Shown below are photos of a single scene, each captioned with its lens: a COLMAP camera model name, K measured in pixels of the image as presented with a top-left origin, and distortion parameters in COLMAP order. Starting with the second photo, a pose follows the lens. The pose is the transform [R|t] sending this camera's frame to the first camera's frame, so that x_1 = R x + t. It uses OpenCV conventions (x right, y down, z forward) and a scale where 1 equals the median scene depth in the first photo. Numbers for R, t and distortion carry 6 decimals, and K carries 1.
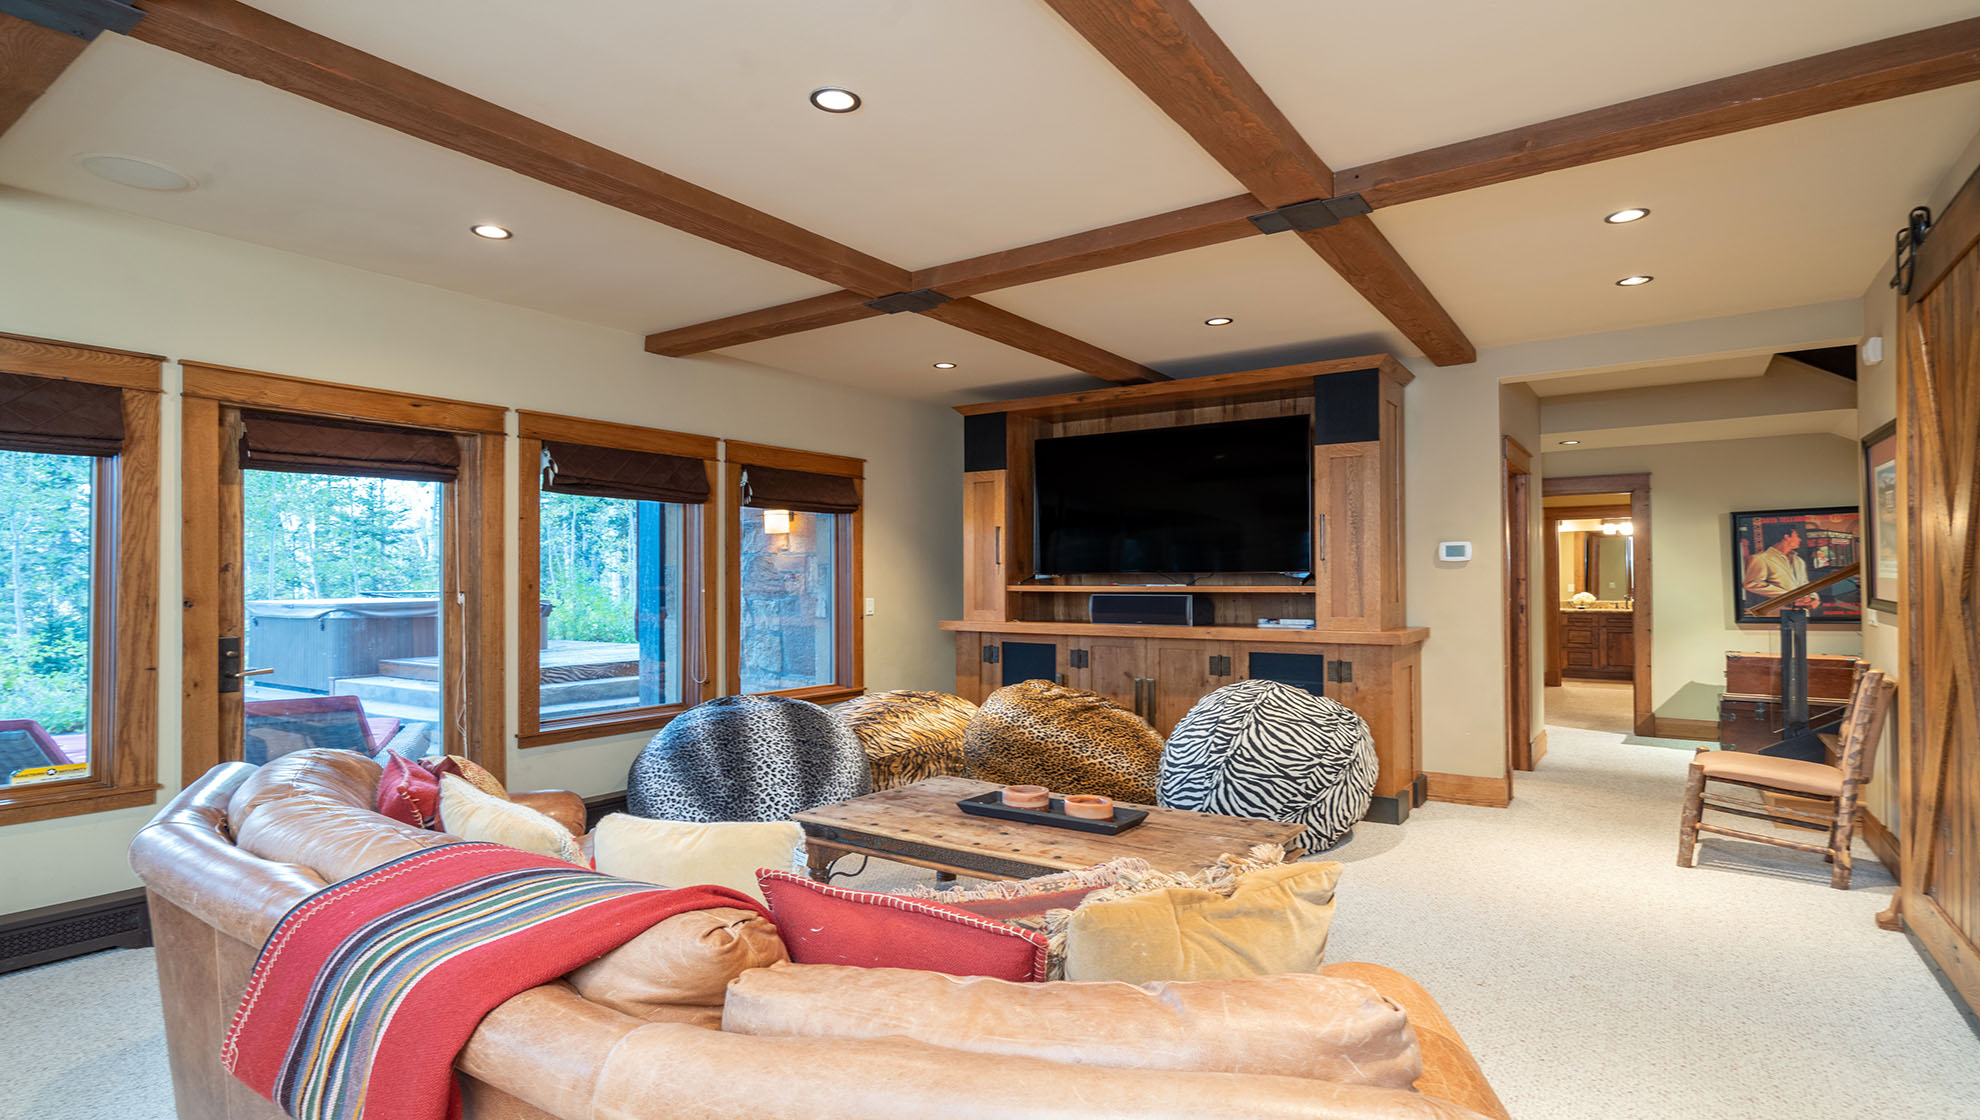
lens RADIAL K [[1049.2, 0, 974.1], [0, 1049.2, 566.6], [0, 0, 1]] dist [-0.002791, -0.000001]
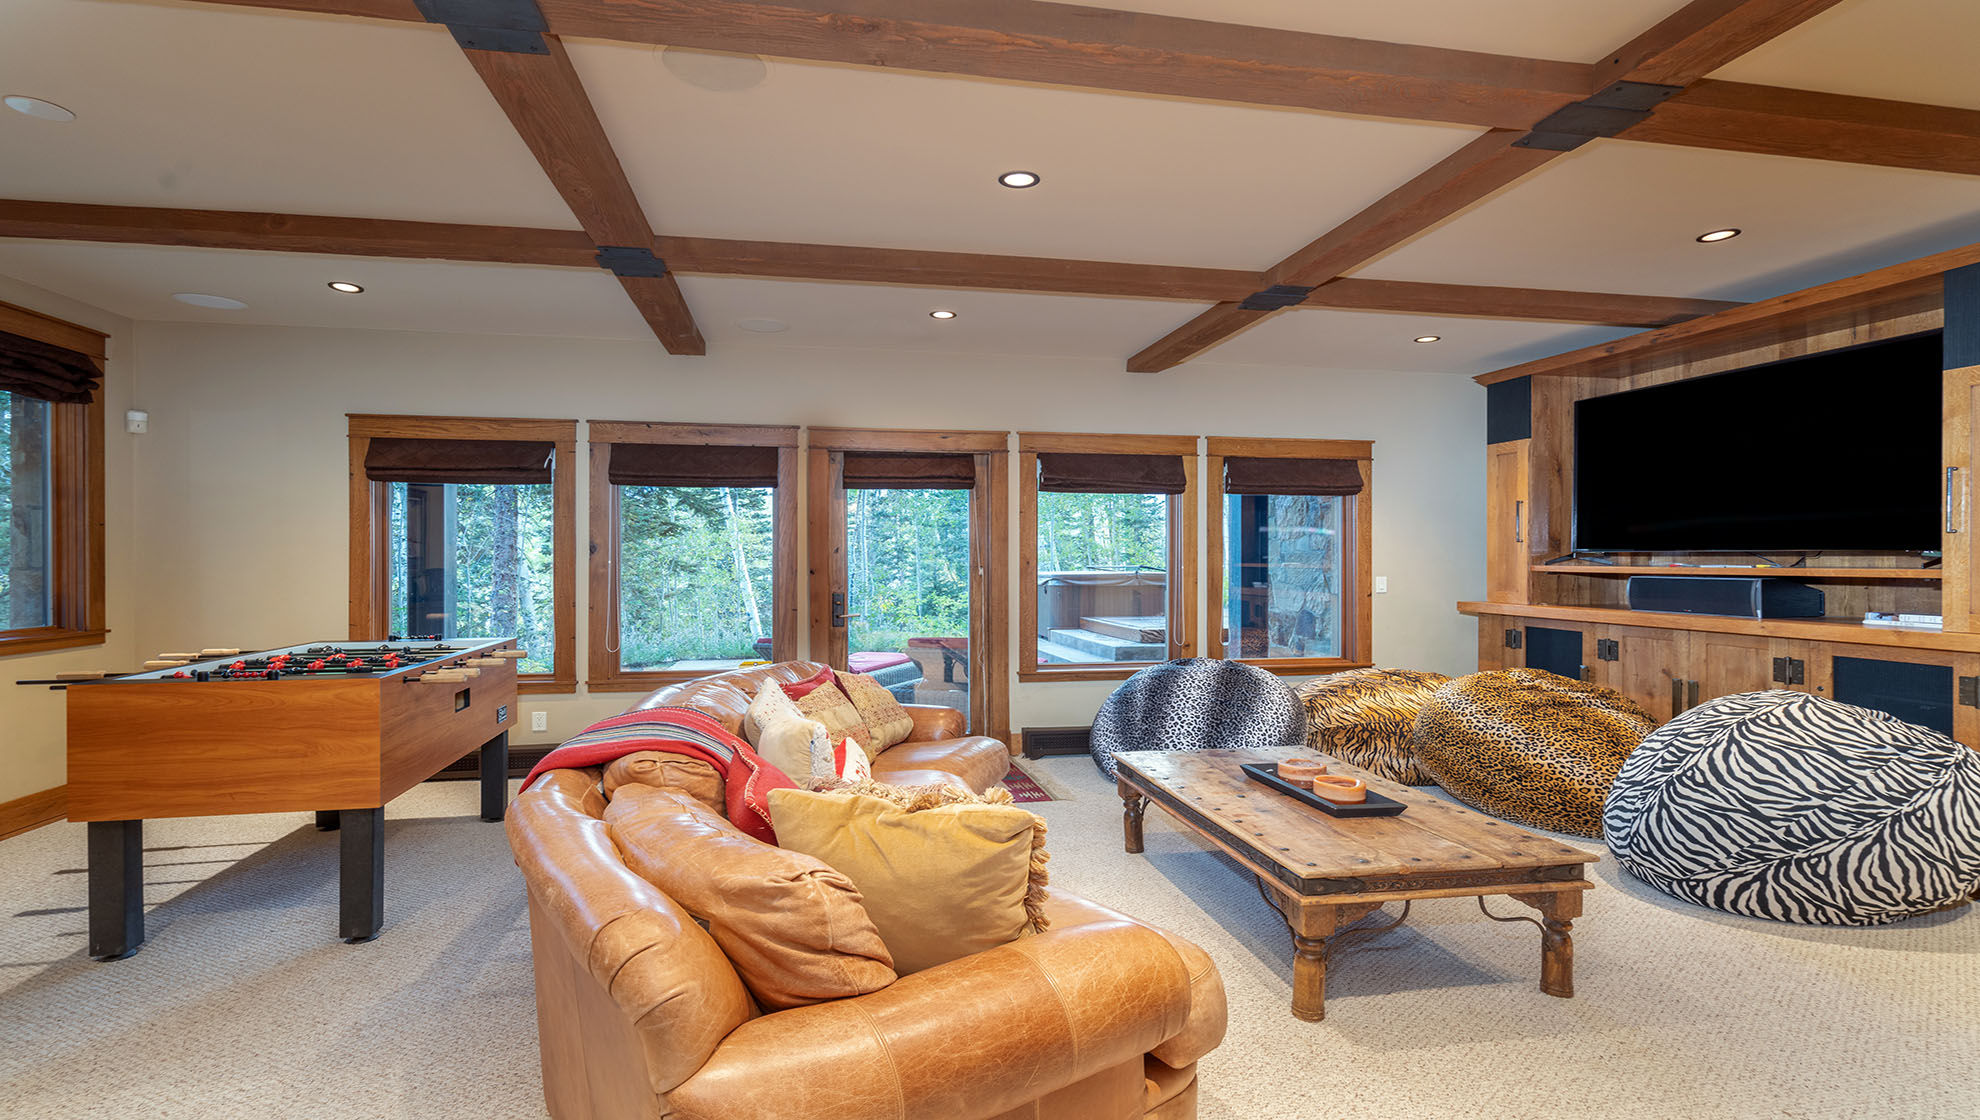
lens RADIAL K [[946.8, 0, 952.9], [0, 946.8, 563.1], [0, 0, 1]] dist [0.001310, 0.000380]
pose [[0.696158, 0.006689, -0.717857, 0.385874], [0.007850, 0.999826, 0.016929, -0.002394], [0.717845, -0.017421, 0.695985, 0.086918]]
